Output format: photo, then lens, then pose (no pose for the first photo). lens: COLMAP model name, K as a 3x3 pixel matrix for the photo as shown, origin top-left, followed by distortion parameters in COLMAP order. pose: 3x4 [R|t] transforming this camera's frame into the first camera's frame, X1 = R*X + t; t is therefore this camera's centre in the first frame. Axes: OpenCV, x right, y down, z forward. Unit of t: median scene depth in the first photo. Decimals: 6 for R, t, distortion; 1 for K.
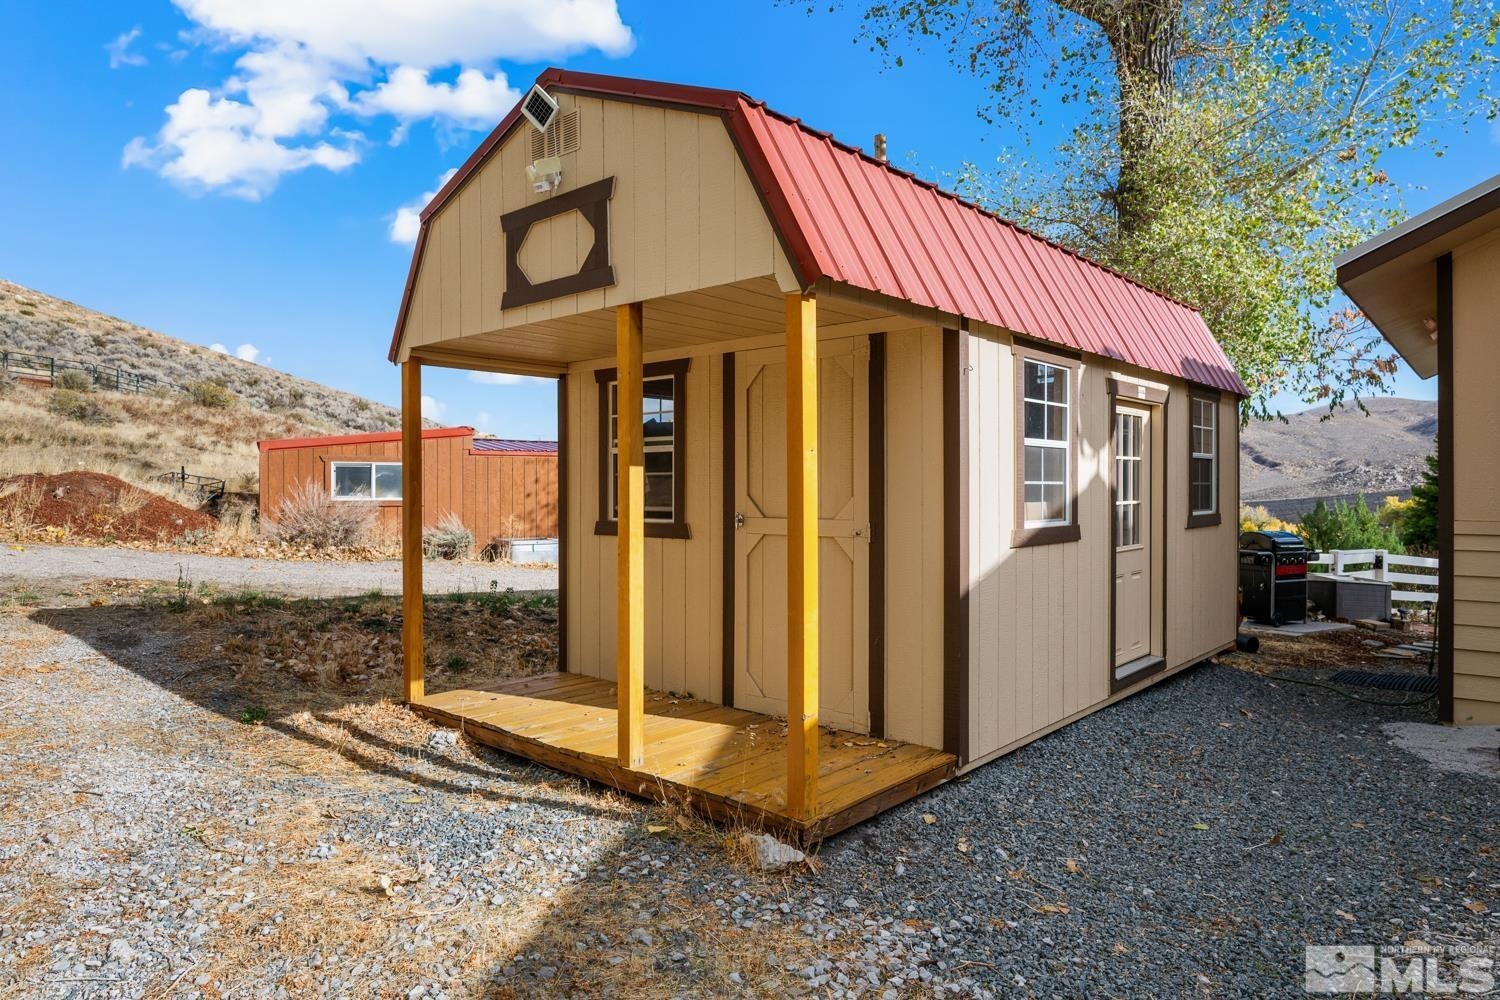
lens RADIAL K [[909.0, 0, 756.6], [0, 909.0, 493.6], [0, 0, 1]] dist [0.007984, 0.001069]
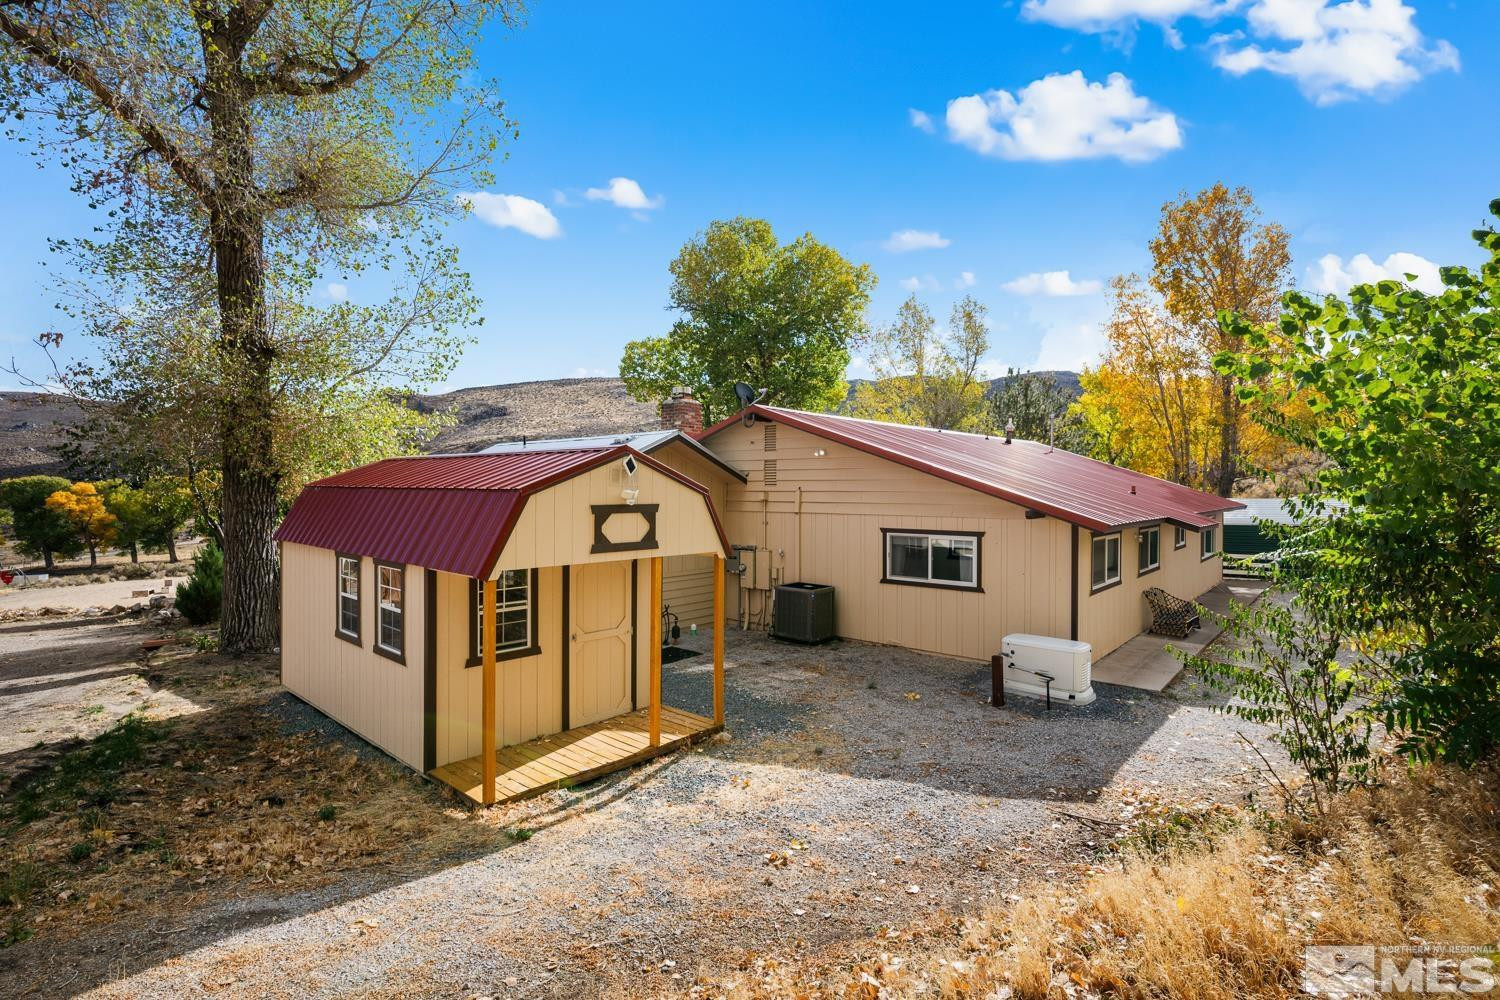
lens RADIAL K [[698.0, 0, 753.4], [0, 698.0, 496.1], [0, 0, 1]] dist [0.008273, 0.000501]
pose [[0.021074, -0.003756, 0.999771, -1.921750], [0.002492, 0.999990, 0.003705, -0.357925], [-0.999775, 0.002413, 0.021083, 0.673900]]
